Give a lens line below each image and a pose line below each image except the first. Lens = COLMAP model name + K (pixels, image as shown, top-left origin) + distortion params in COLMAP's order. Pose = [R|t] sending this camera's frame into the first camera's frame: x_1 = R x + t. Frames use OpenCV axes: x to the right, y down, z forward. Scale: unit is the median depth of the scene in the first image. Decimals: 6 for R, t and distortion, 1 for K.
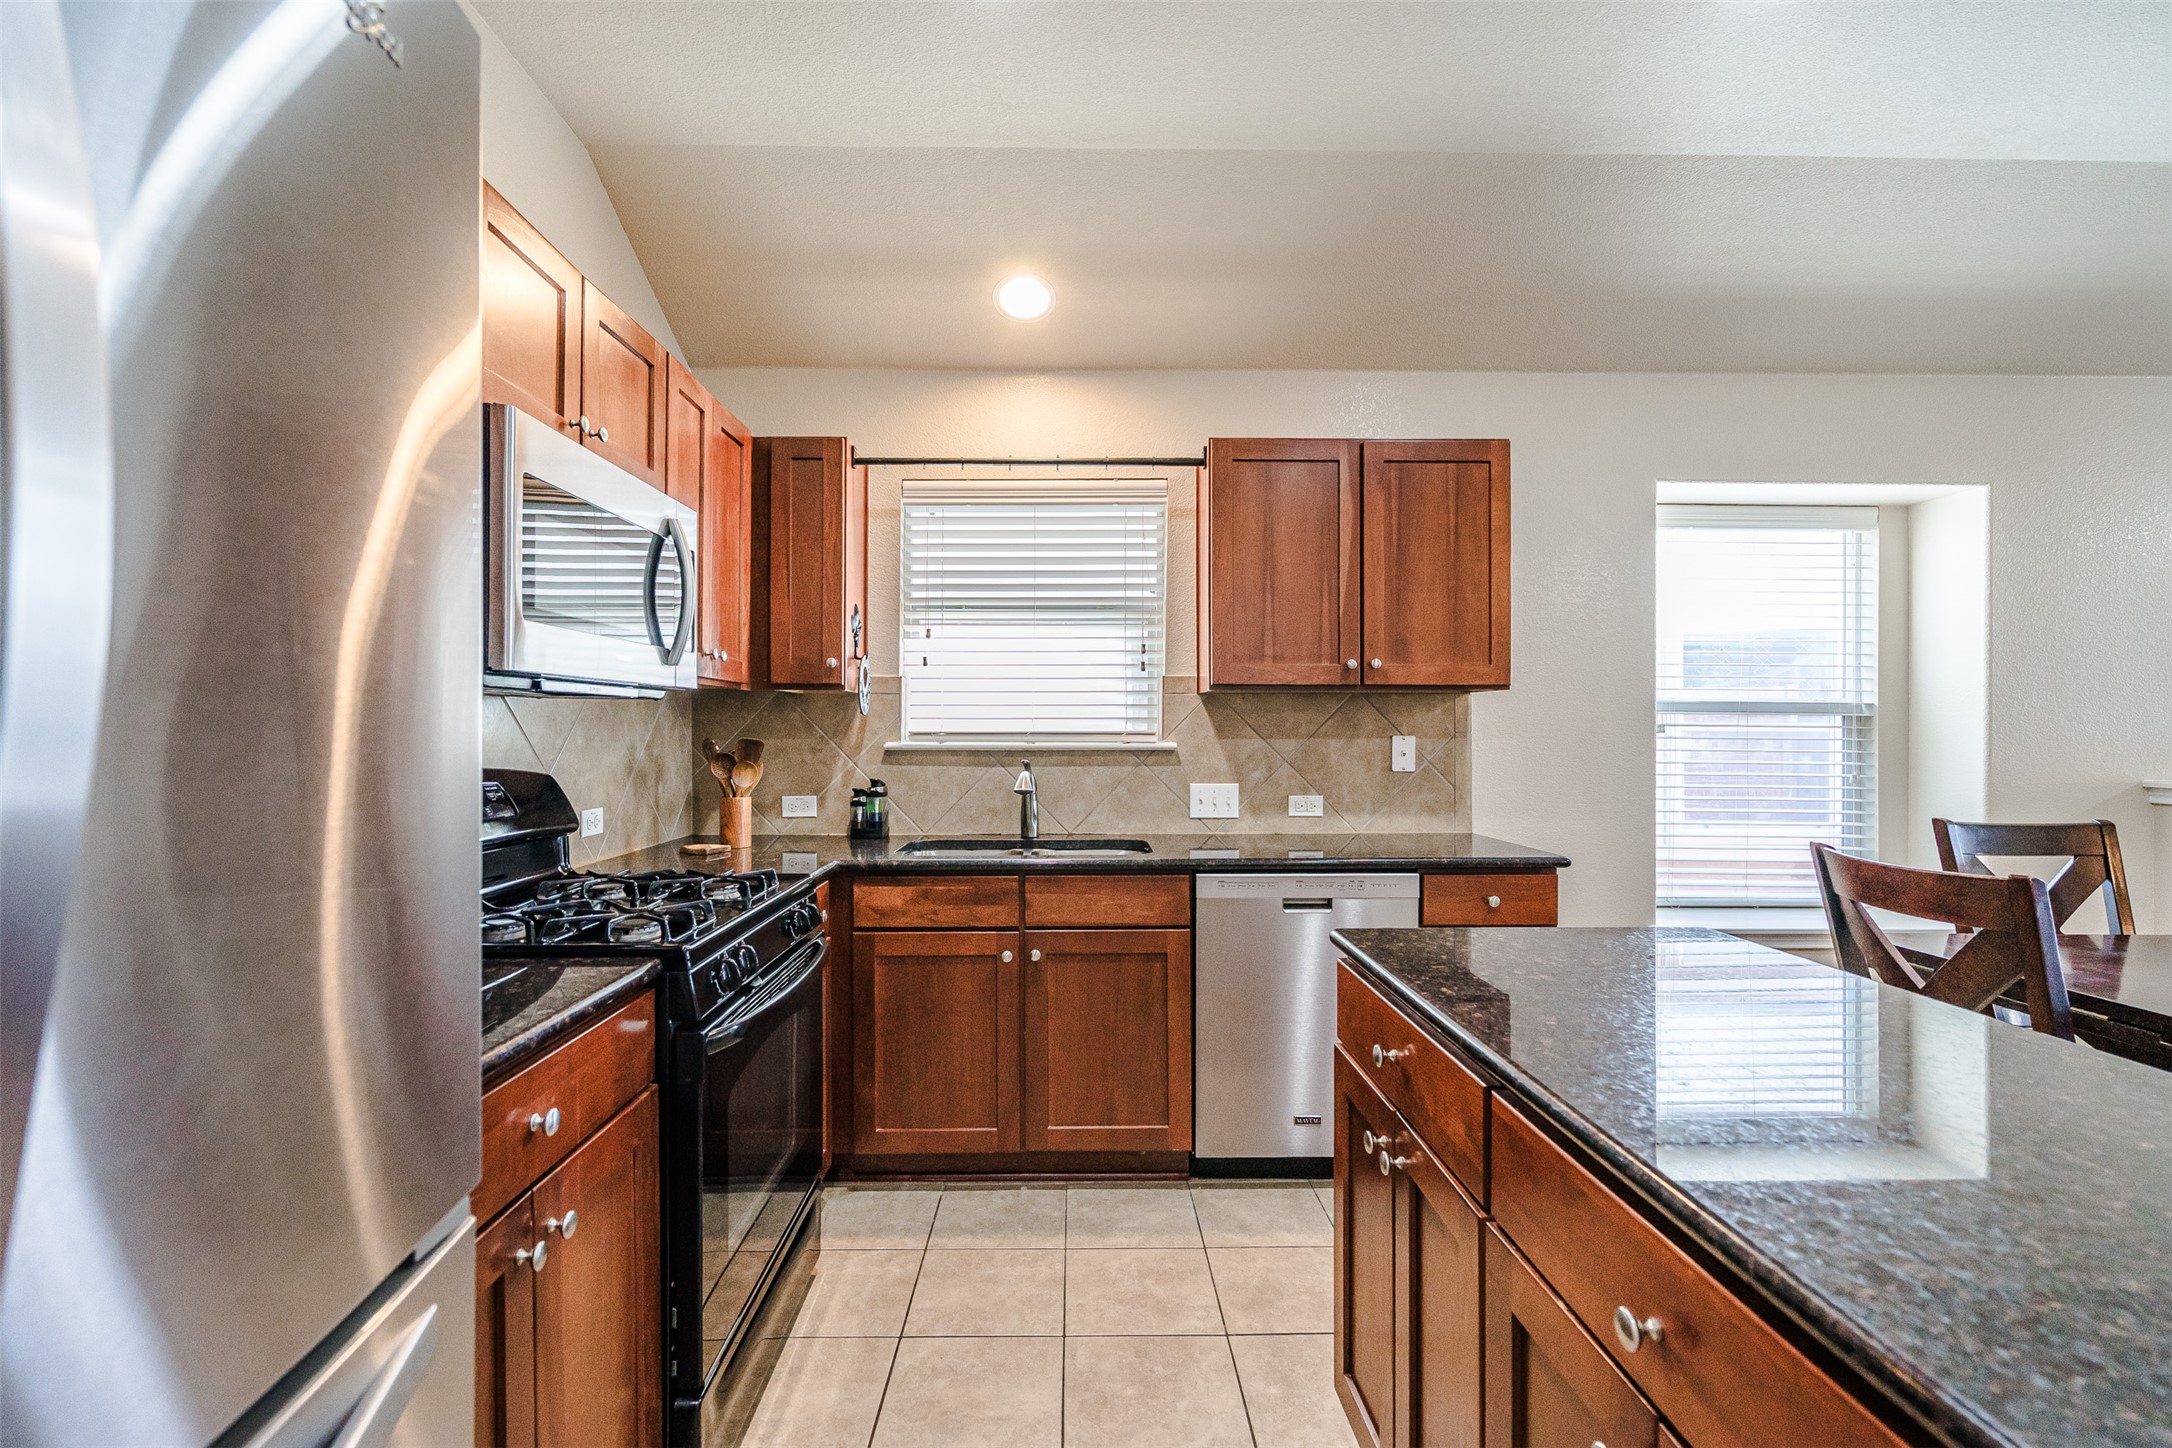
lens RADIAL K [[955.8, 0, 1085.3], [0, 955.8, 728.2], [0, 0, 1]] dist [-0.036068, 0.011406]
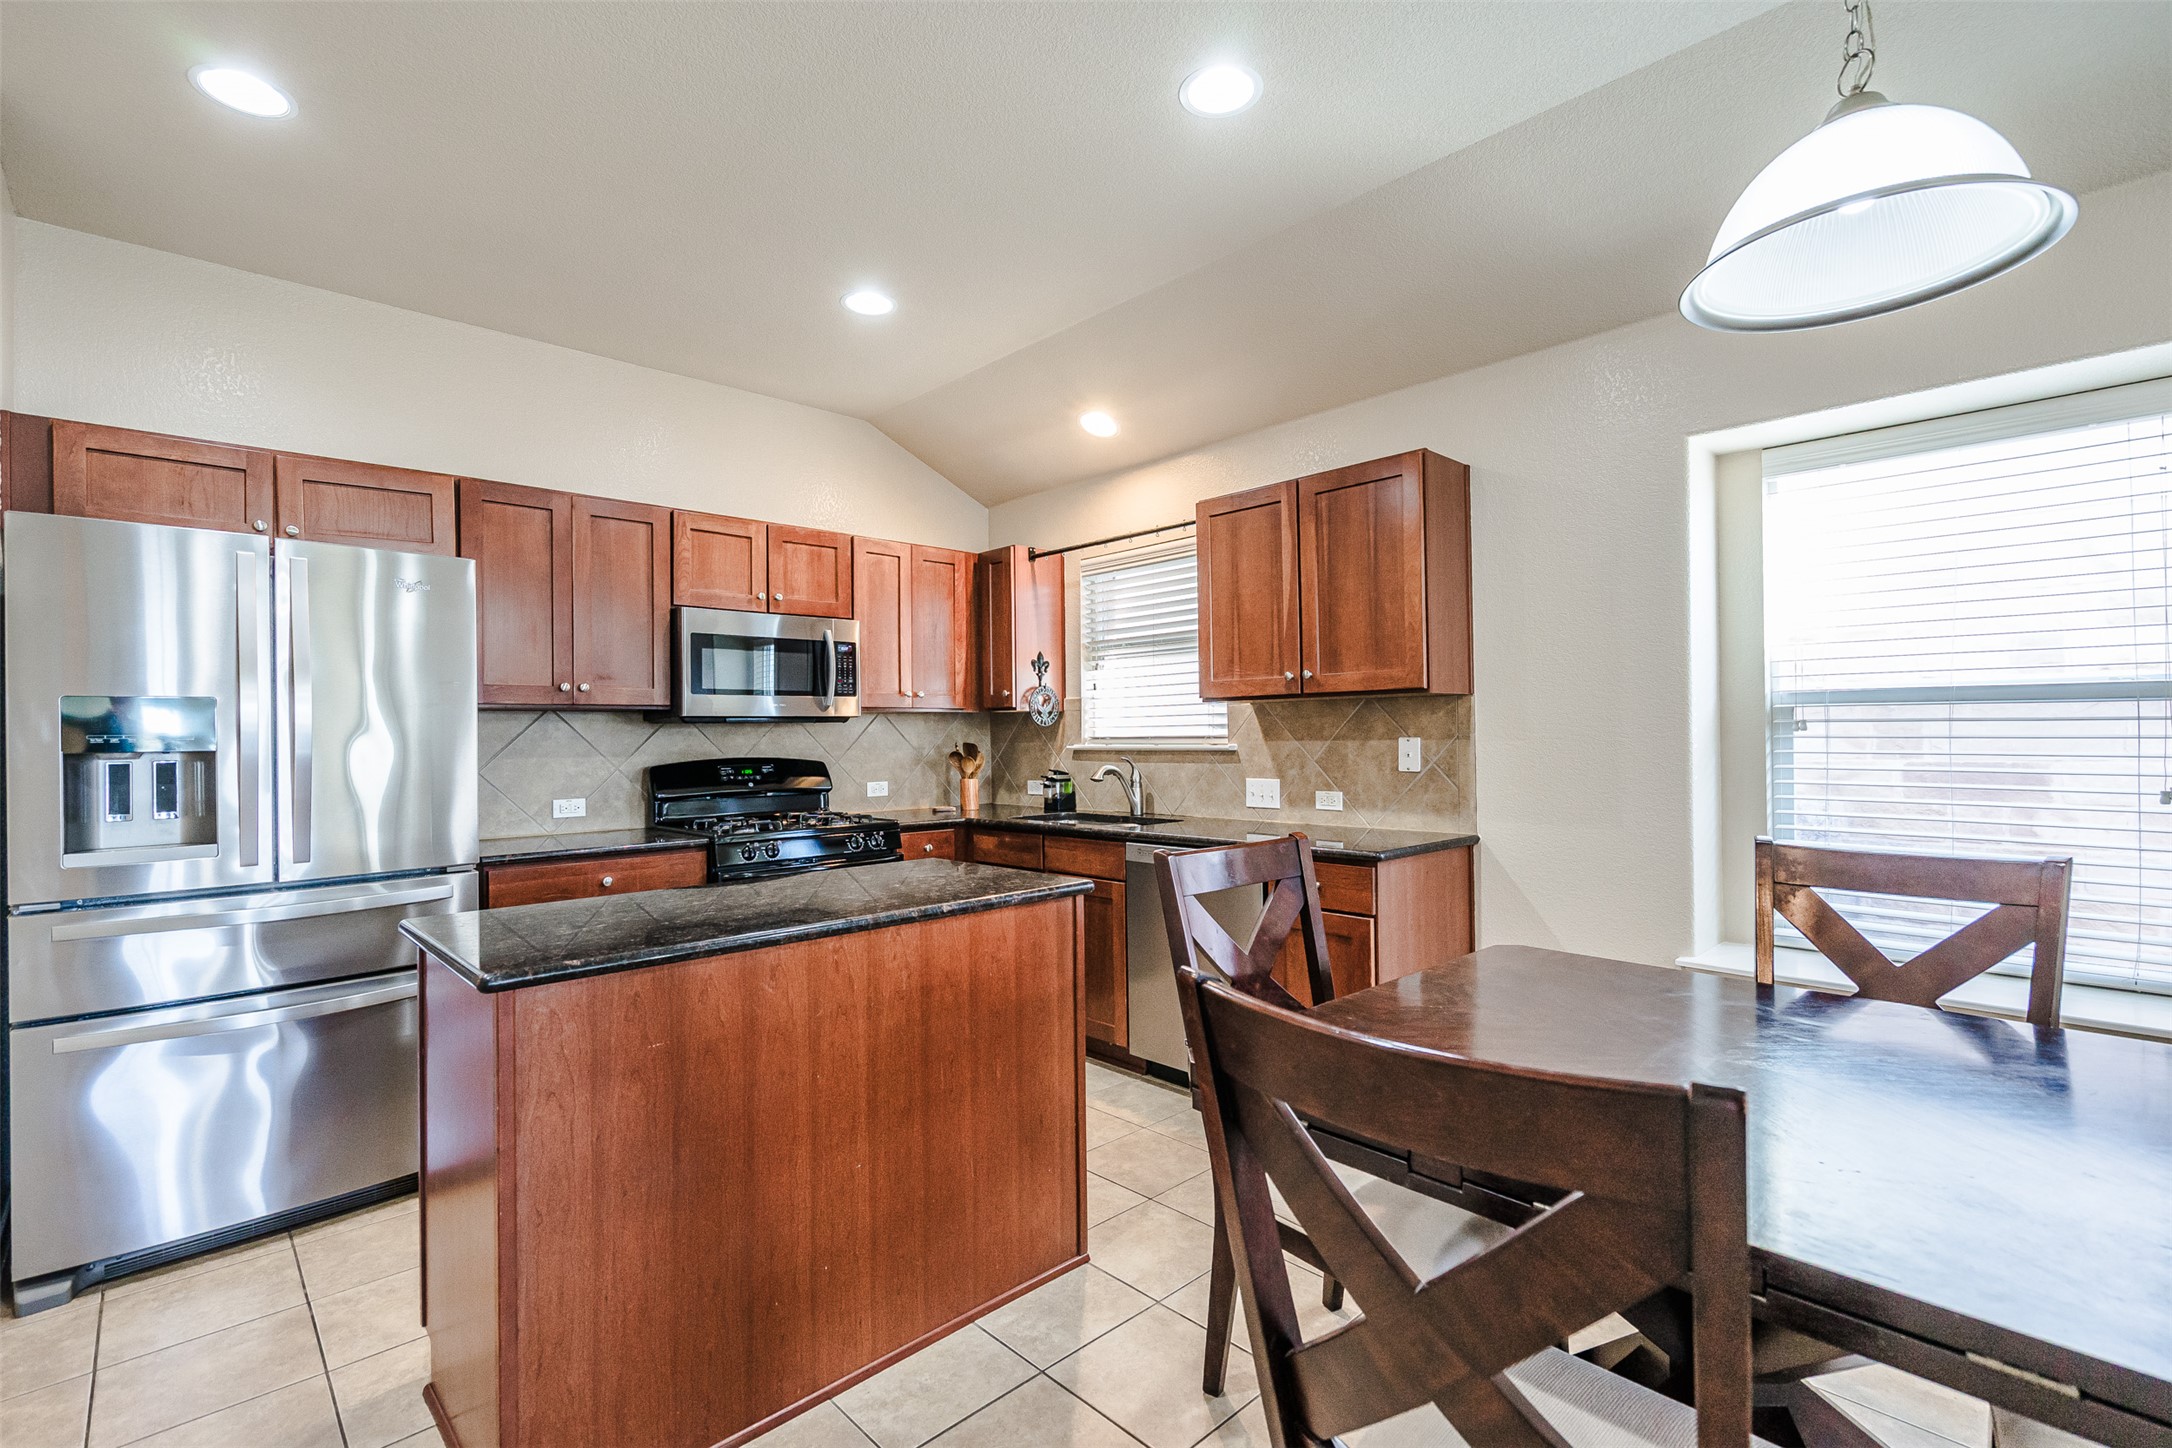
lens RADIAL K [[955.8, 0, 1088.5], [0, 955.8, 725.7], [0, 0, 1]] dist [-0.036068, 0.011406]
pose [[0.689077, -0.015959, -0.724513, 0.848388], [0.012201, 0.999871, -0.010421, 0.001674], [0.724586, -0.001659, 0.689183, 0.025074]]
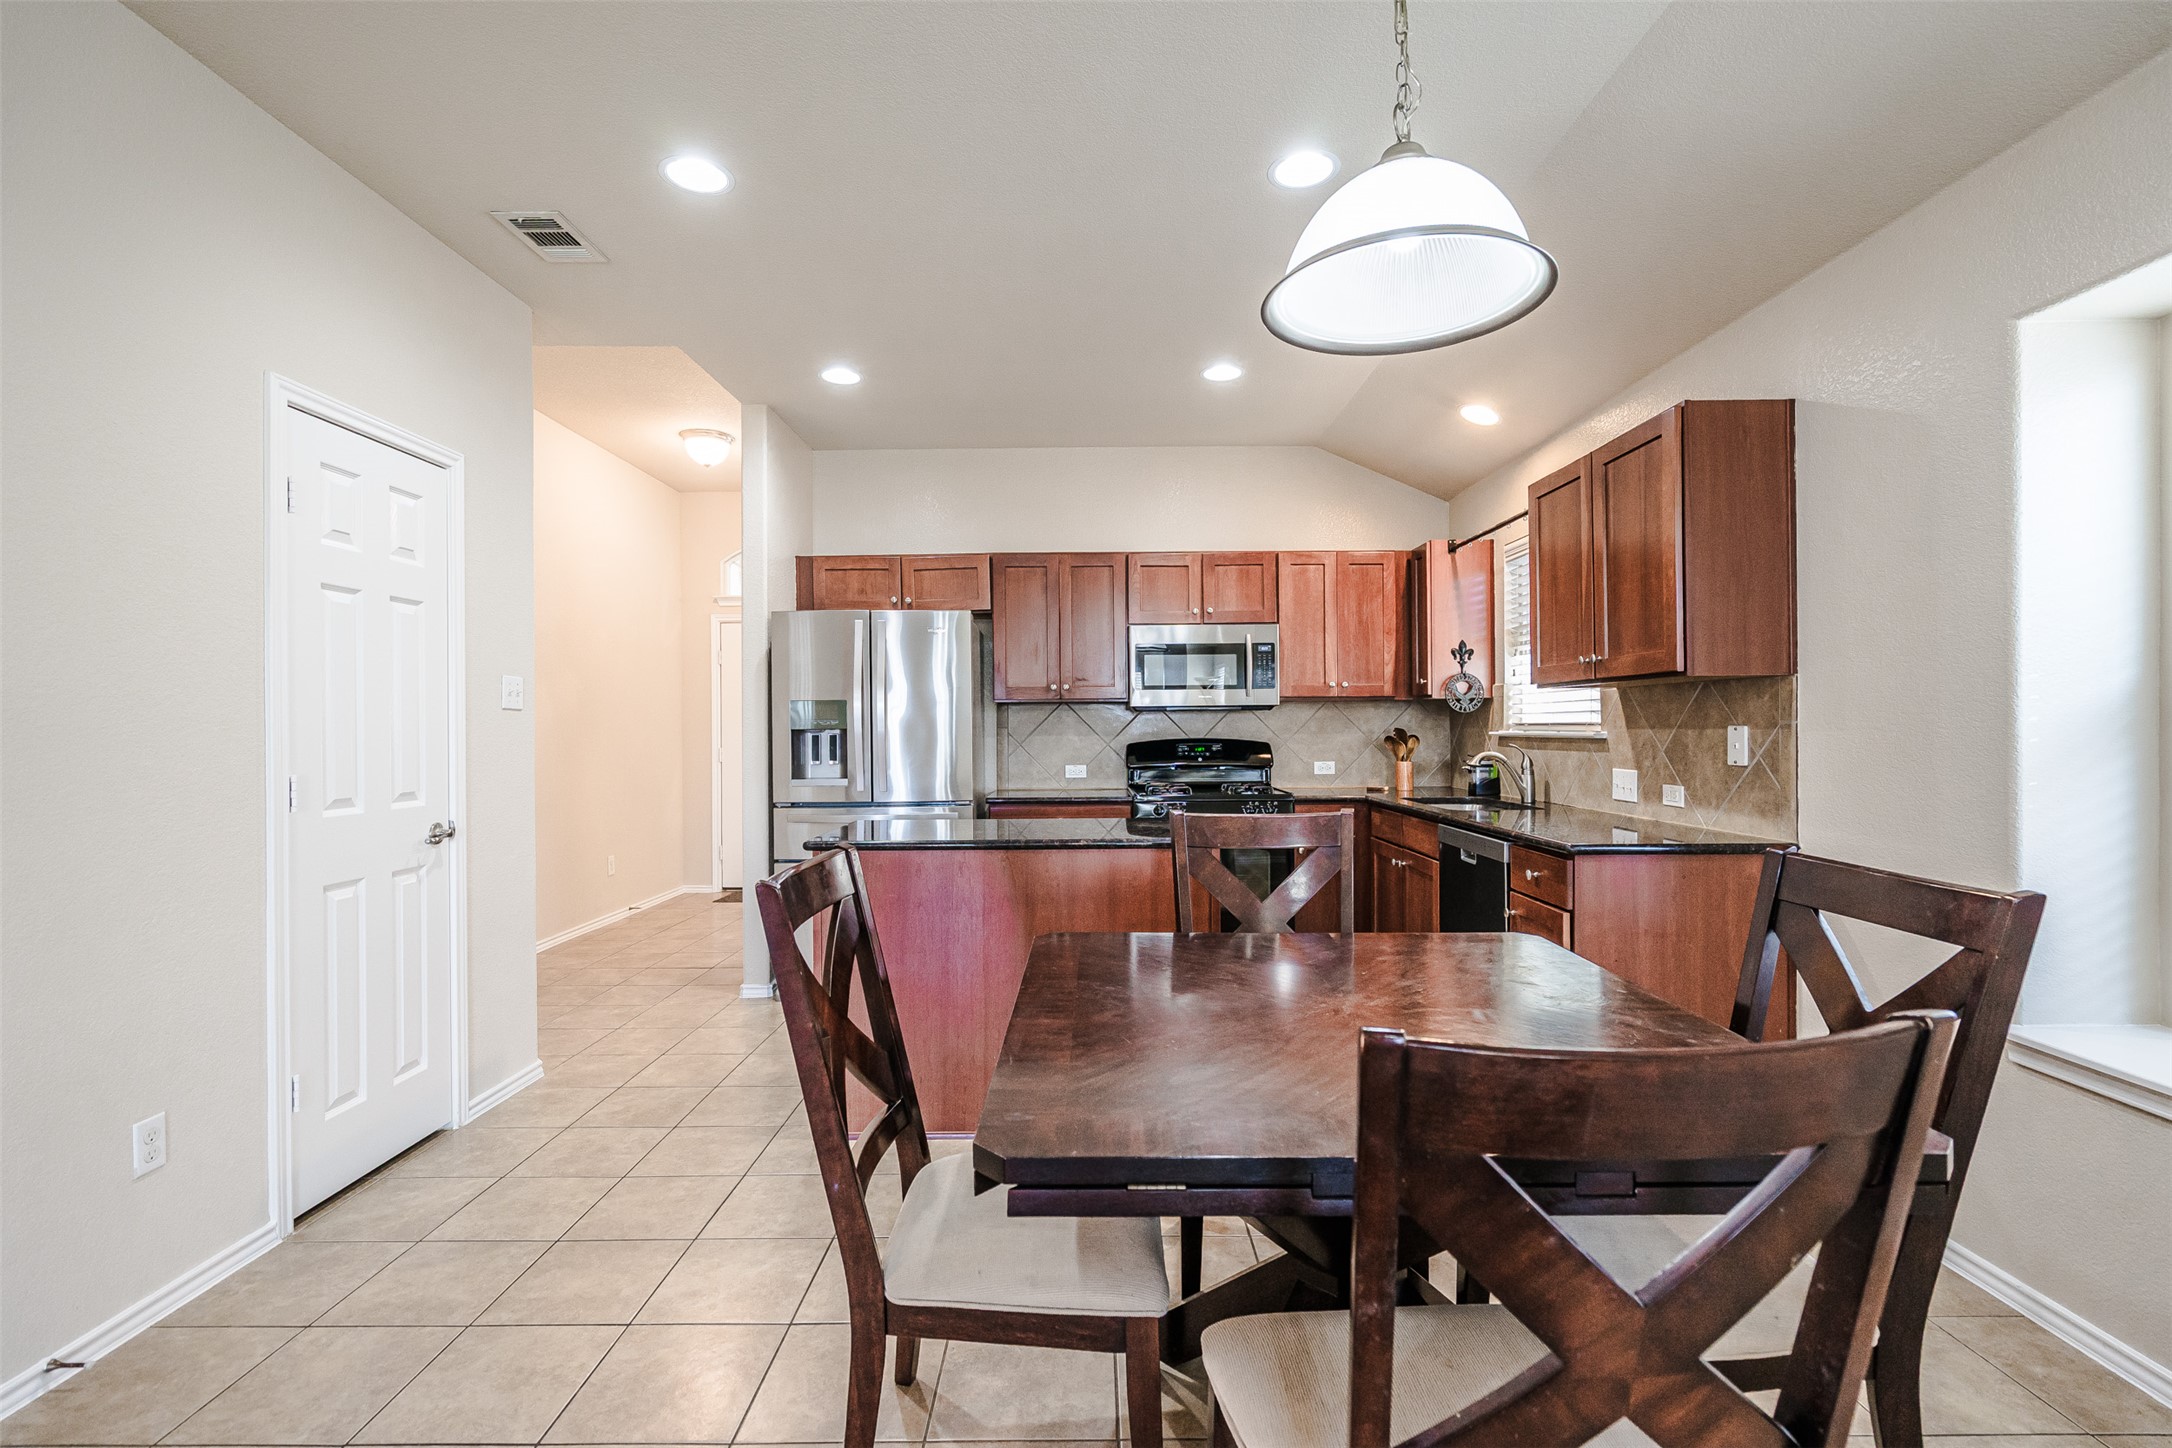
lens RADIAL K [[955.8, 0, 1091.4], [0, 955.8, 723.9], [0, 0, 1]] dist [-0.036068, 0.011406]
pose [[-0.006241, -0.002912, -0.999976, 1.230865], [0.006401, 0.999975, -0.002952, 0.004727], [0.999960, -0.006419, -0.006223, 0.392401]]
